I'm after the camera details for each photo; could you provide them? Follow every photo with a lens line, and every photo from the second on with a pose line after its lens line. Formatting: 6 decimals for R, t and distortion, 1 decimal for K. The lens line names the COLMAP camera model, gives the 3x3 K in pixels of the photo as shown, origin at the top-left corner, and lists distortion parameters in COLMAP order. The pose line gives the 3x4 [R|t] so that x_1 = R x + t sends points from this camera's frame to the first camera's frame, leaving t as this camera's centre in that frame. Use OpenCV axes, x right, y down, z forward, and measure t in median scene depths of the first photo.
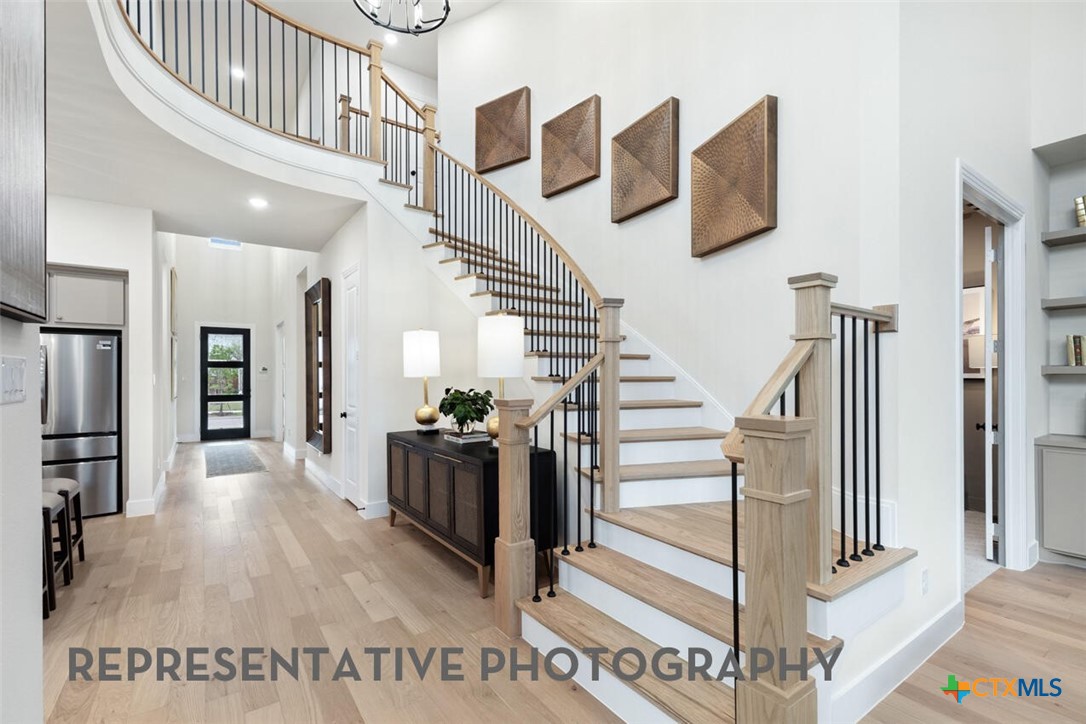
lens RADIAL K [[488.1, 0, 548.3], [0, 488.1, 373.9], [0, 0, 1]] dist [0.002368, 0.000144]
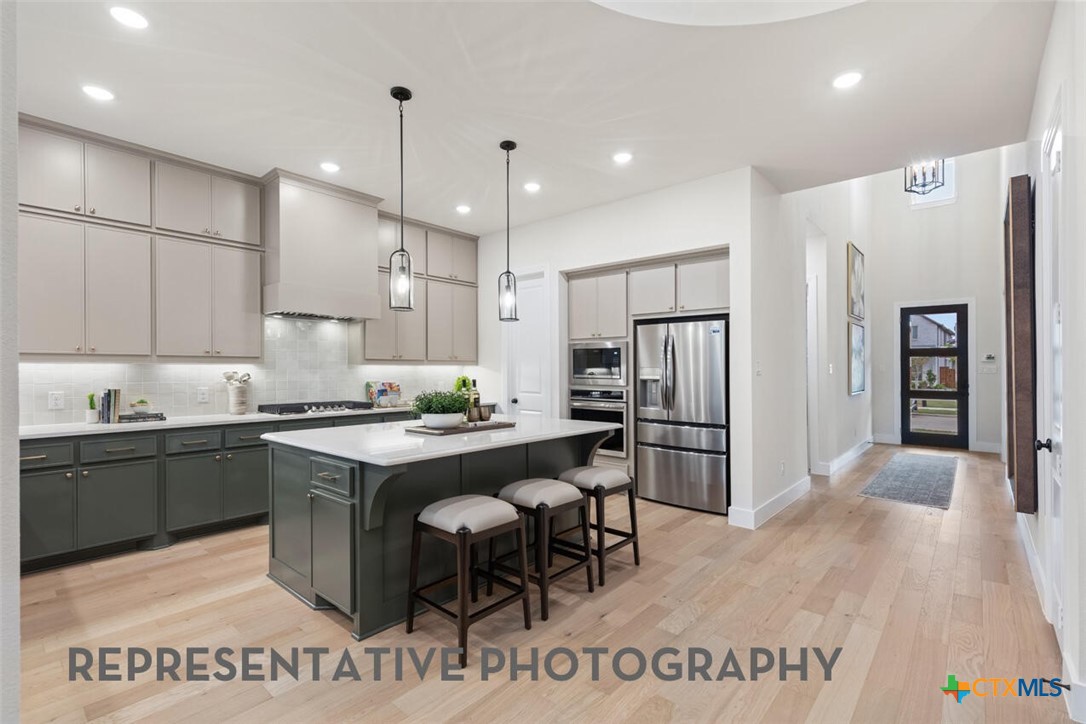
lens RADIAL K [[488.1, 0, 548.3], [0, 488.1, 373.9], [0, 0, 1]] dist [0.002368, 0.000144]
pose [[0.235710, 0.010937, -0.971762, -0.034721], [0.002898, 0.999924, 0.011956, 0.004811], [0.971819, -0.005634, 0.235661, 0.209088]]
